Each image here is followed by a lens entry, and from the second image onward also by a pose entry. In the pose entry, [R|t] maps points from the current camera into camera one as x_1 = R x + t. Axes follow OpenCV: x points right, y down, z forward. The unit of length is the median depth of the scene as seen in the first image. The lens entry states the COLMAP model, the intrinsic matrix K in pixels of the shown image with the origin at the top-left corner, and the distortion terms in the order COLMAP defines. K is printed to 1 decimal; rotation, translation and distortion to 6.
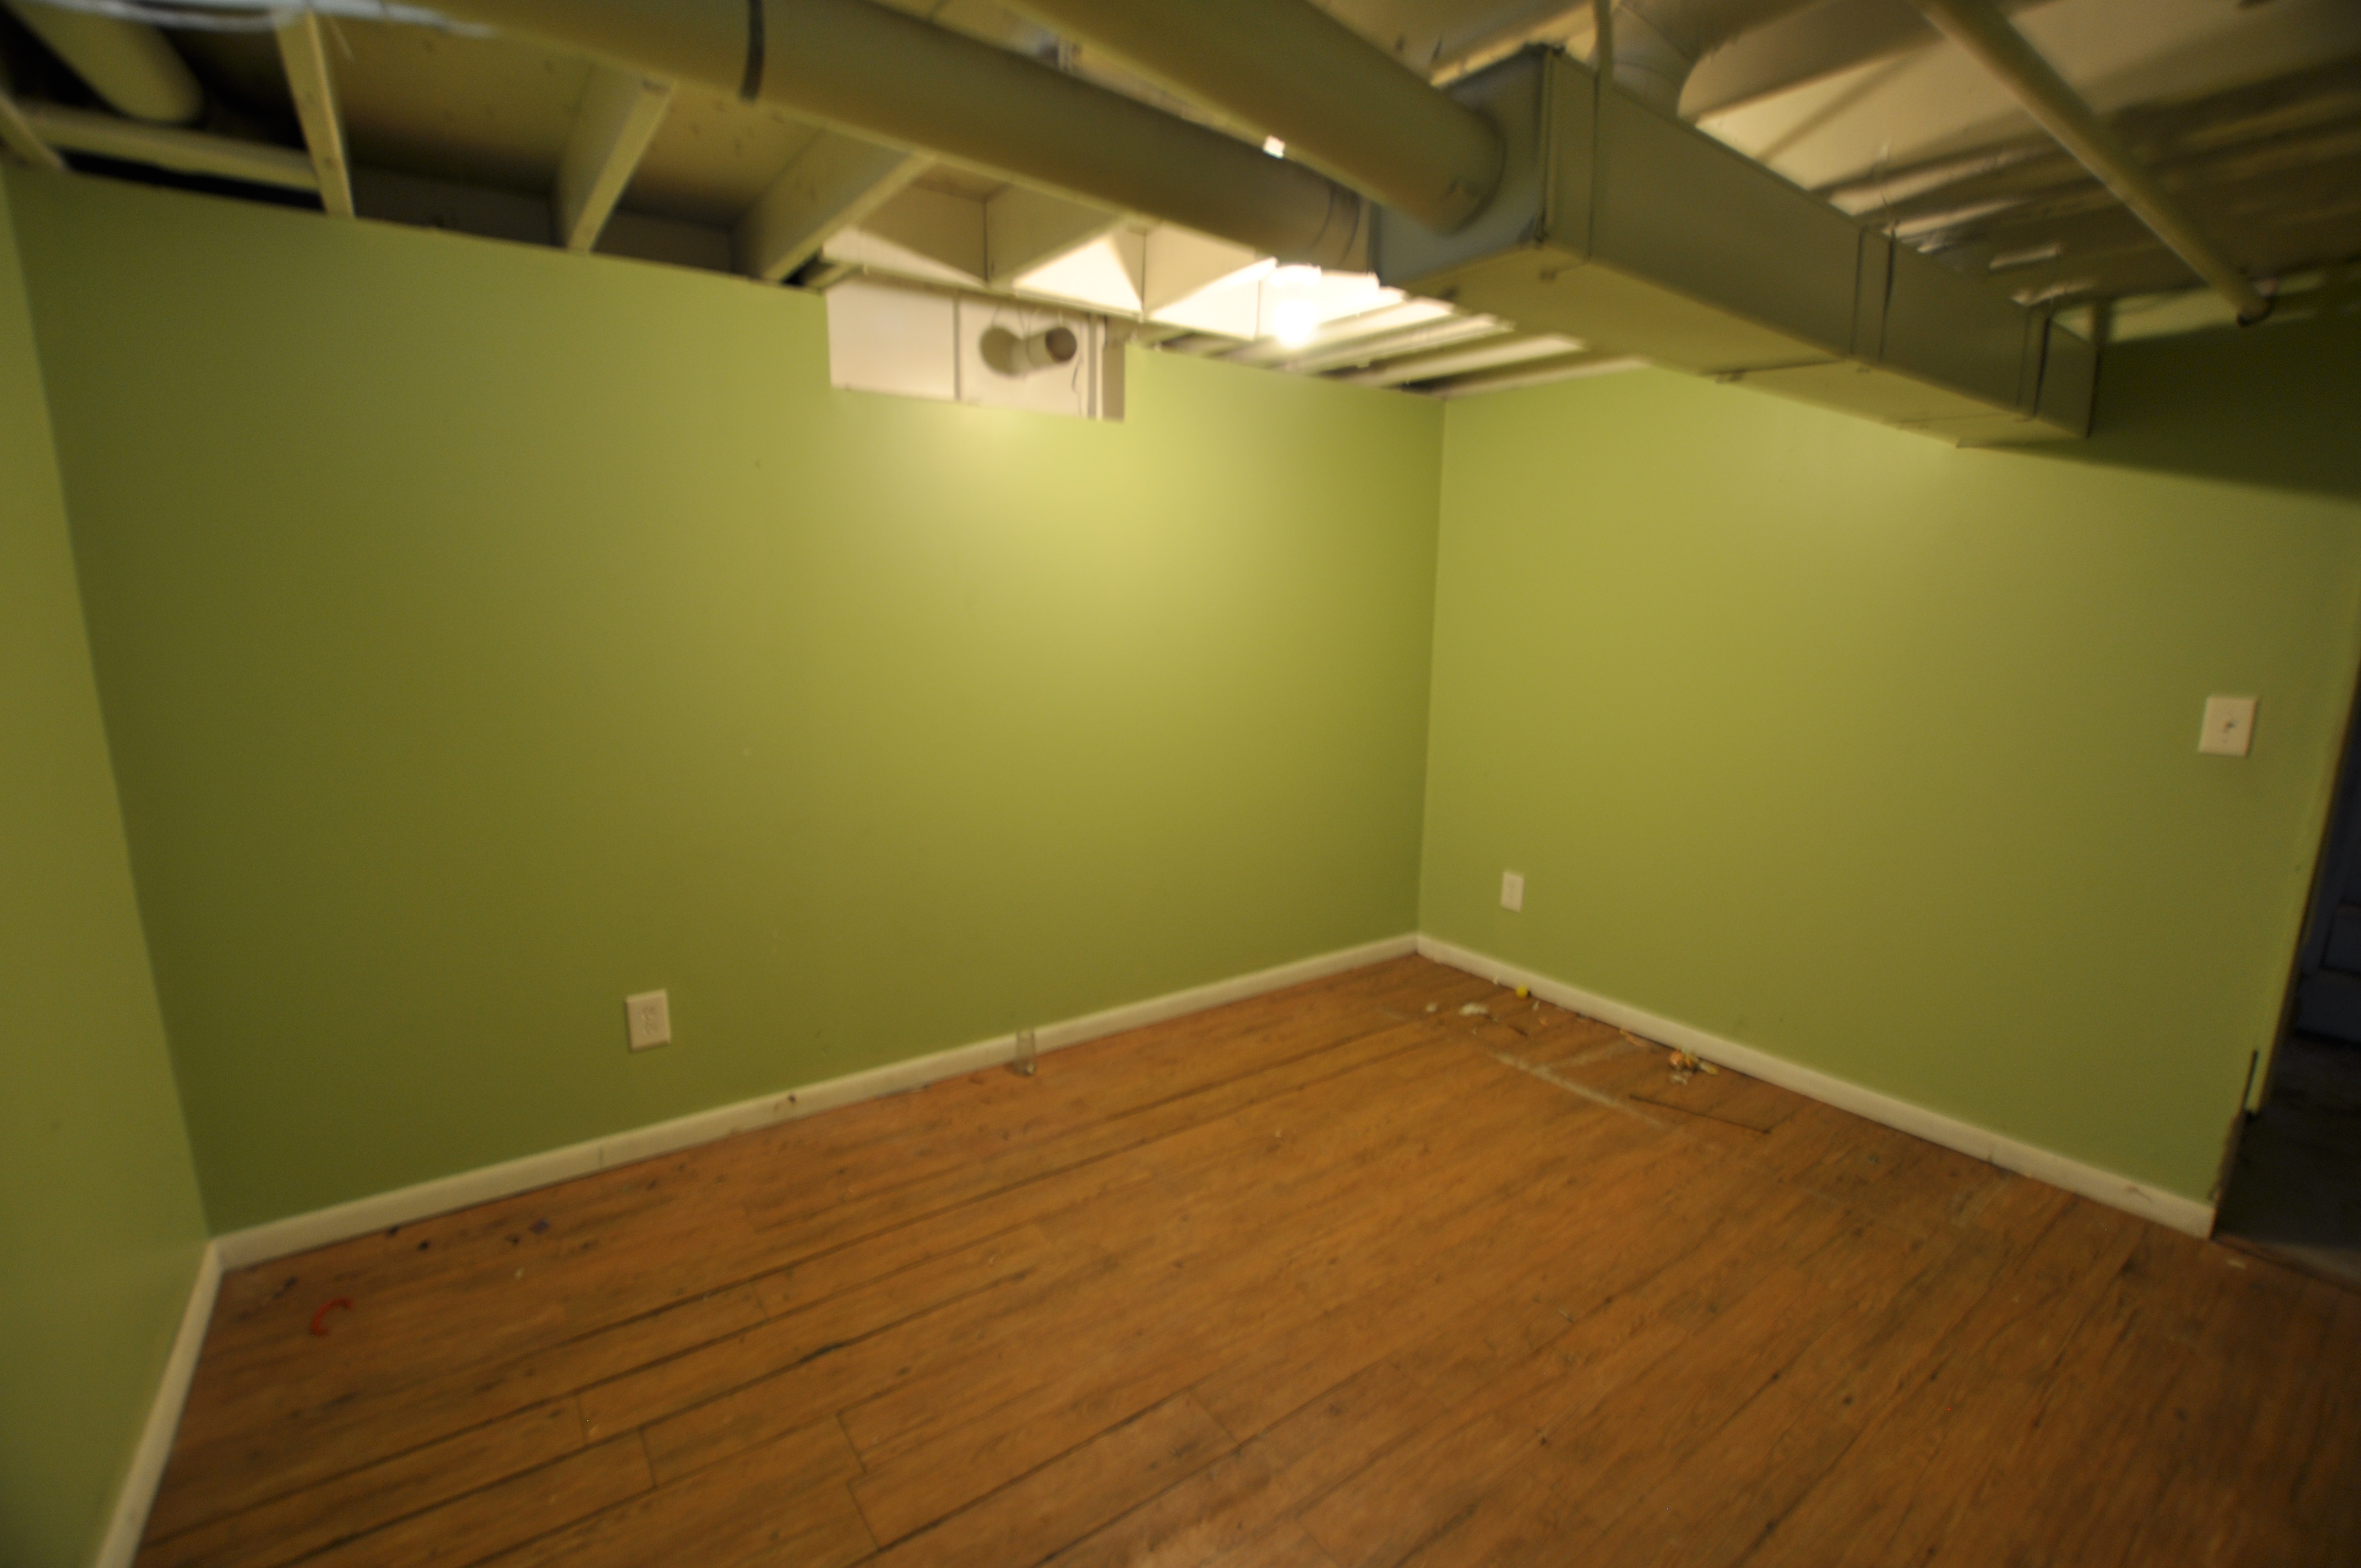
lens RADIAL K [[1034.2, 0, 1181.1], [0, 1034.2, 797.4], [0, 0, 1]] dist [-0.035924, 0.004937]
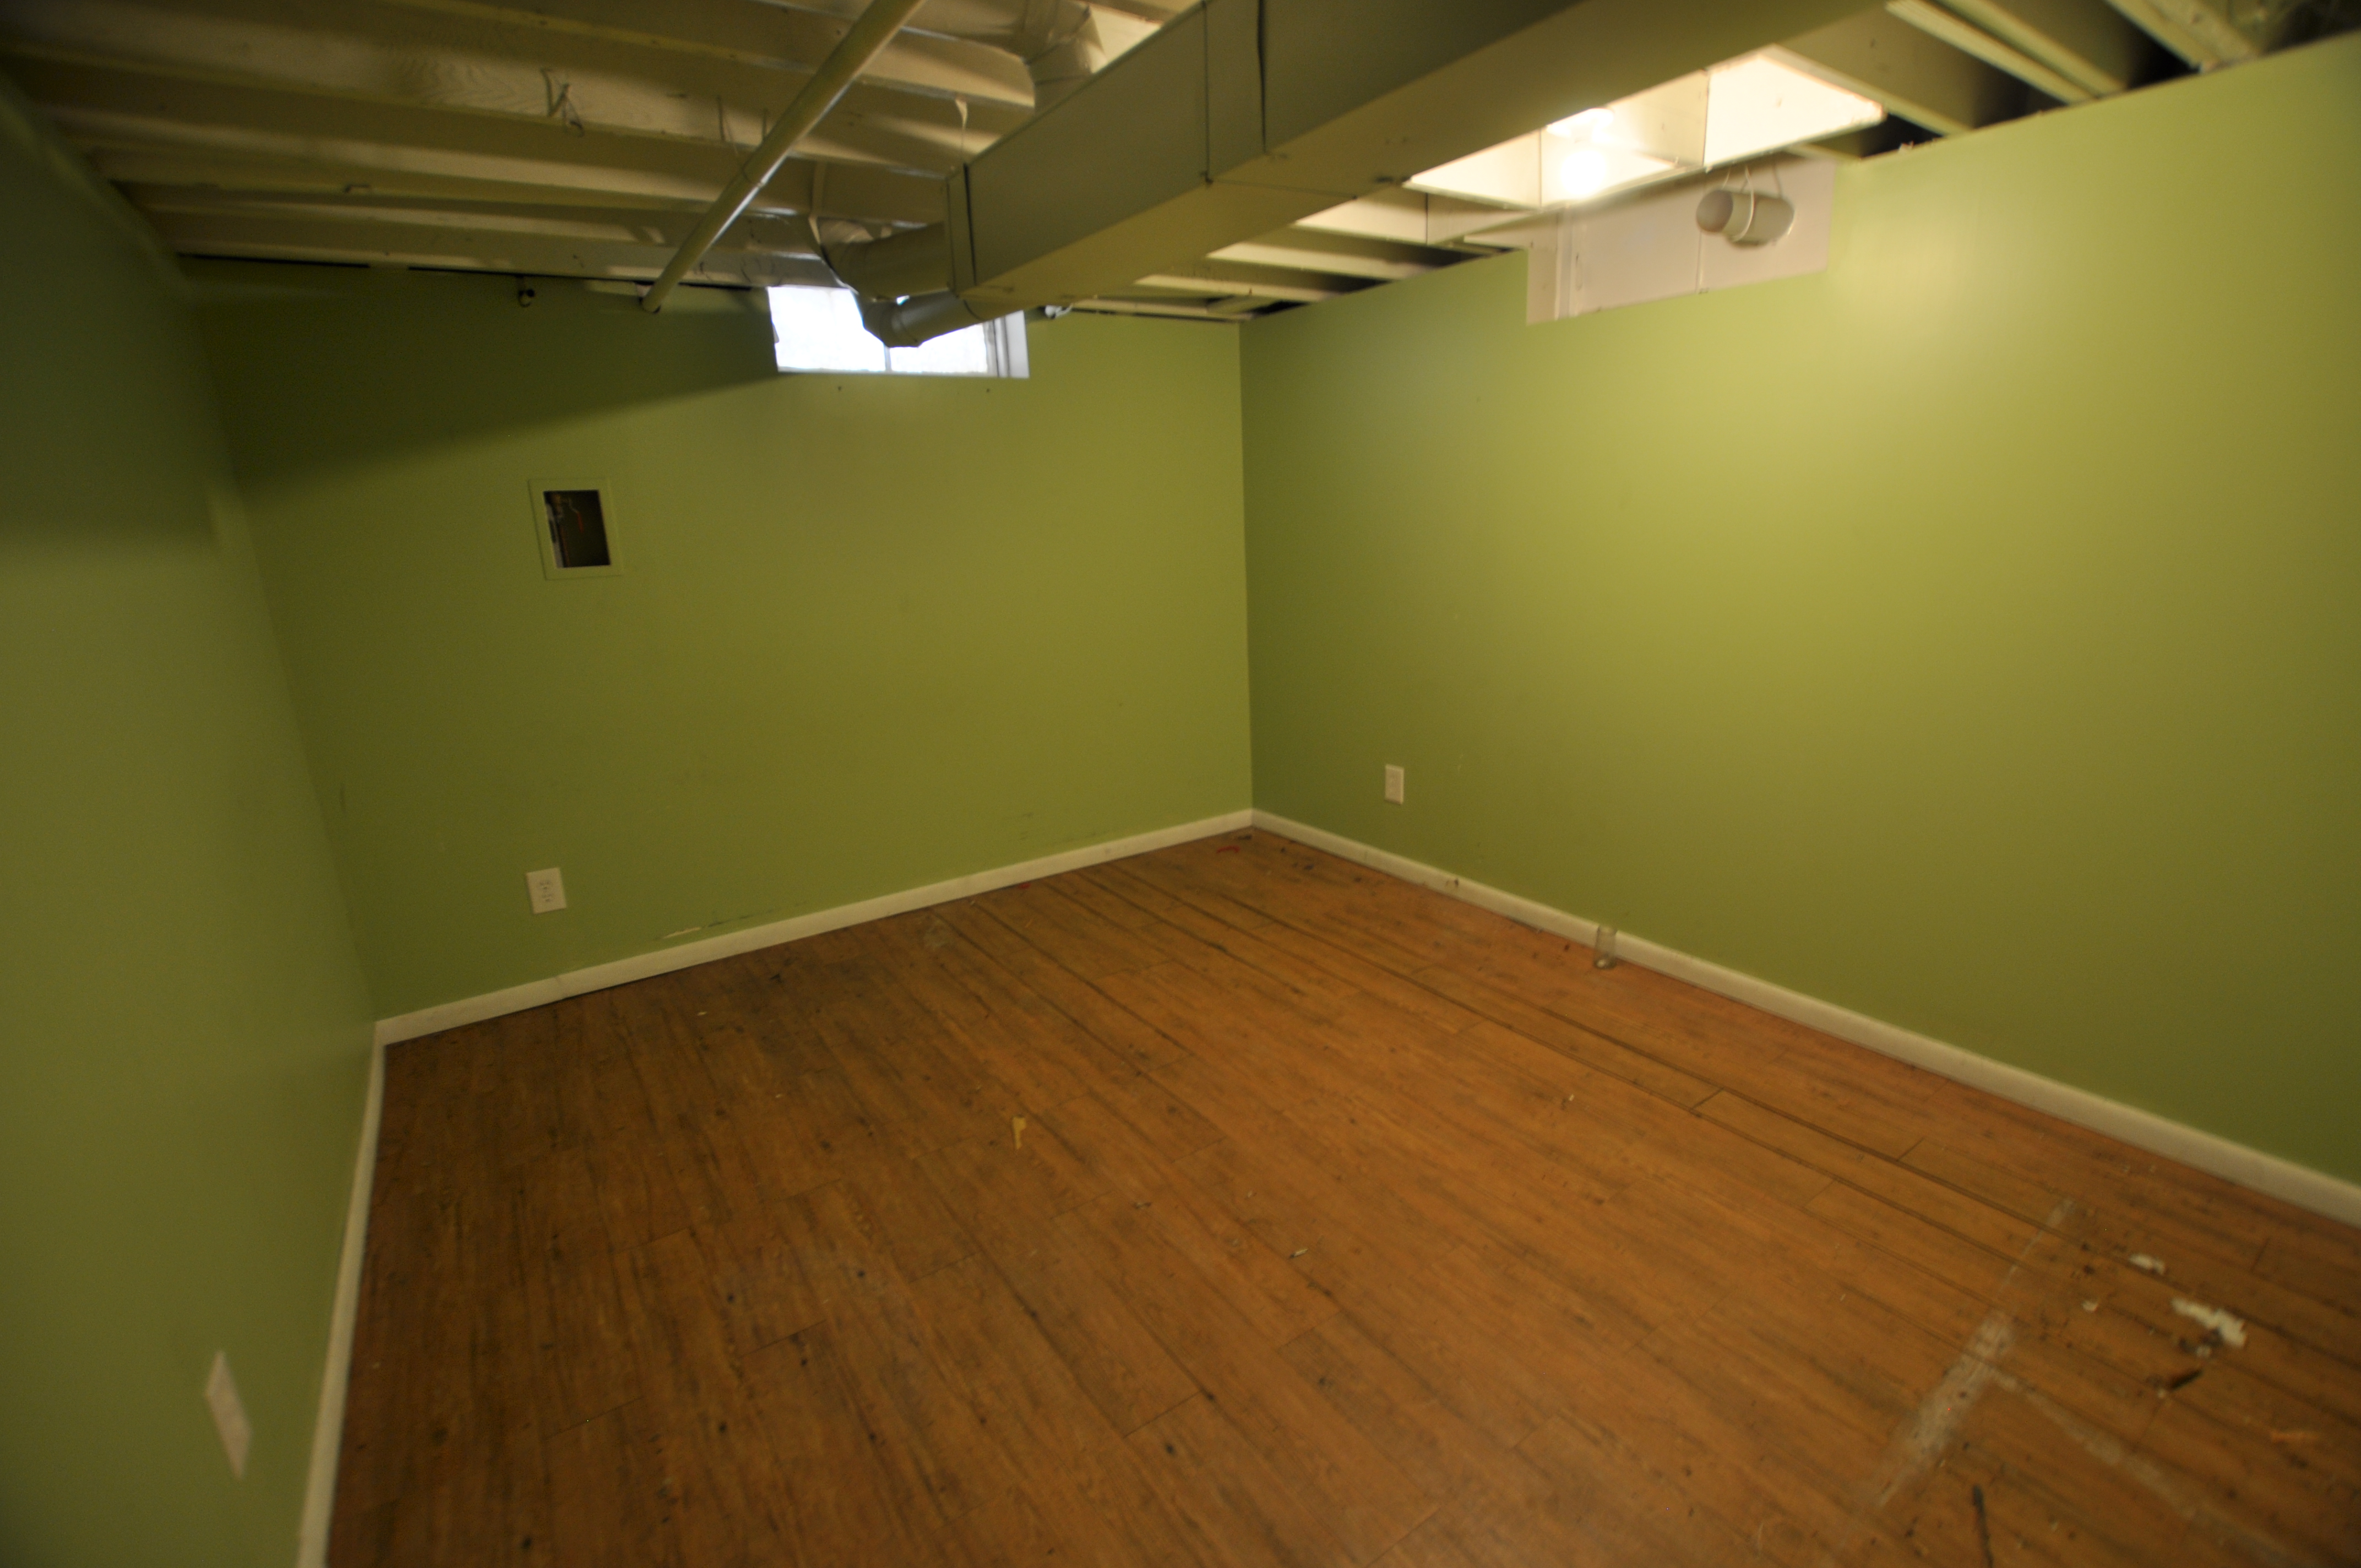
lens RADIAL K [[1034.2, 0, 1172.0], [0, 1034.2, 782.1], [0, 0, 1]] dist [-0.035924, 0.004937]
pose [[-0.026116, 0.243309, -0.969597, 1.000123], [-0.159901, 0.956423, 0.244310, -0.110793], [0.986788, 0.161420, 0.013927, 0.661981]]
